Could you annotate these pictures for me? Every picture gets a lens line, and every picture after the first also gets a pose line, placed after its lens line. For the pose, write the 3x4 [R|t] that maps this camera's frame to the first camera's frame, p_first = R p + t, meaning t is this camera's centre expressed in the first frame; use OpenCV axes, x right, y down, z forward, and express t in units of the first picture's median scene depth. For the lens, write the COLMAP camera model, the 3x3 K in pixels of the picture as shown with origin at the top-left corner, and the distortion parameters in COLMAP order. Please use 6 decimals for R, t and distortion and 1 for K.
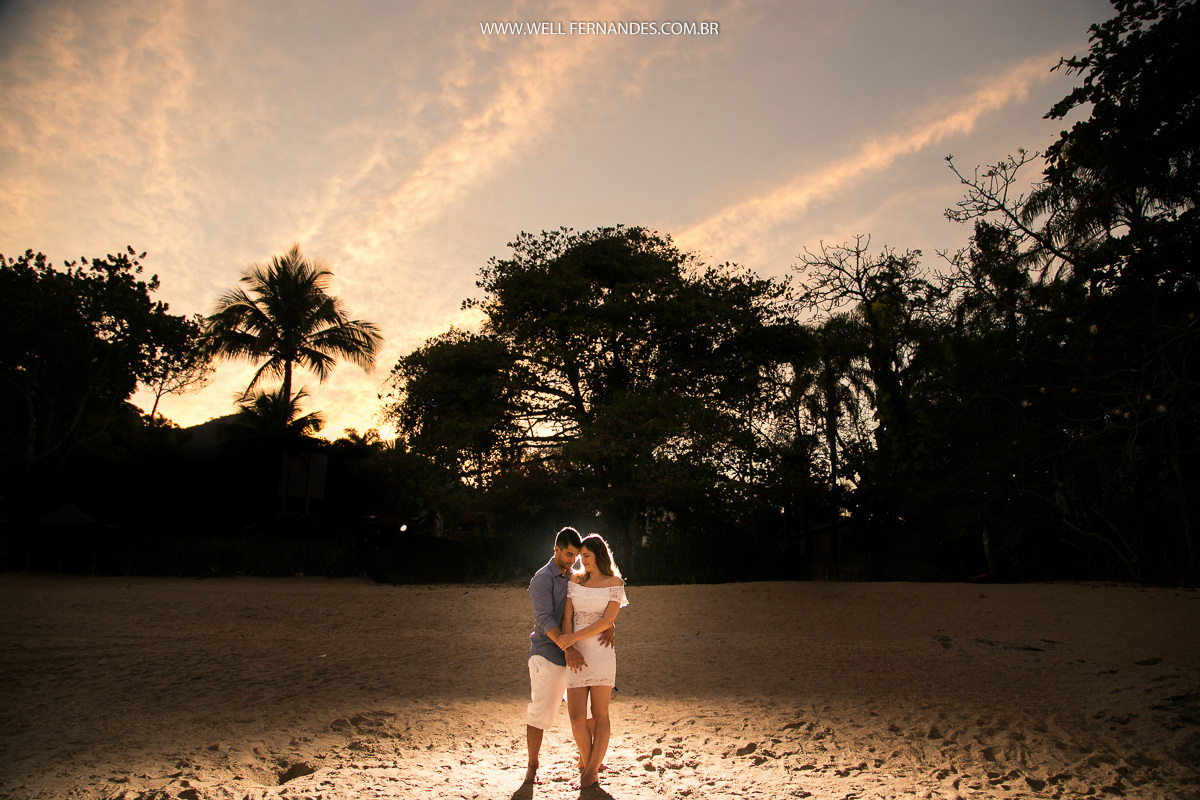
lens RADIAL K [[810.8, 0, 600.0], [0, 810.8, 400.0], [0, 0, 1]] dist [-0.111487, 0.067920]
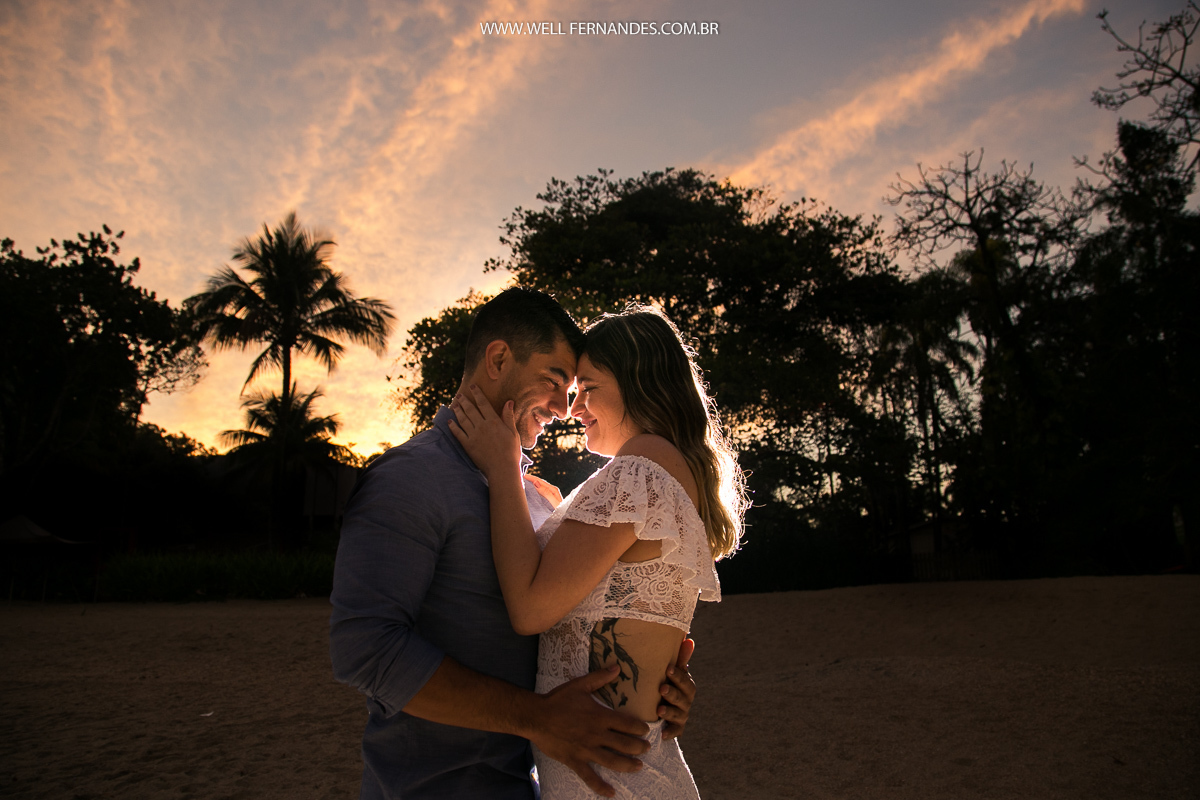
lens RADIAL K [[810.8, 0, 600.0], [0, 810.8, 400.0], [0, 0, 1]] dist [-0.111487, 0.067920]
pose [[0.997383, -0.042519, -0.058483, -0.008734], [0.040804, 0.998710, -0.030217, 0.047510], [0.059692, 0.027751, 0.997831, 0.171401]]
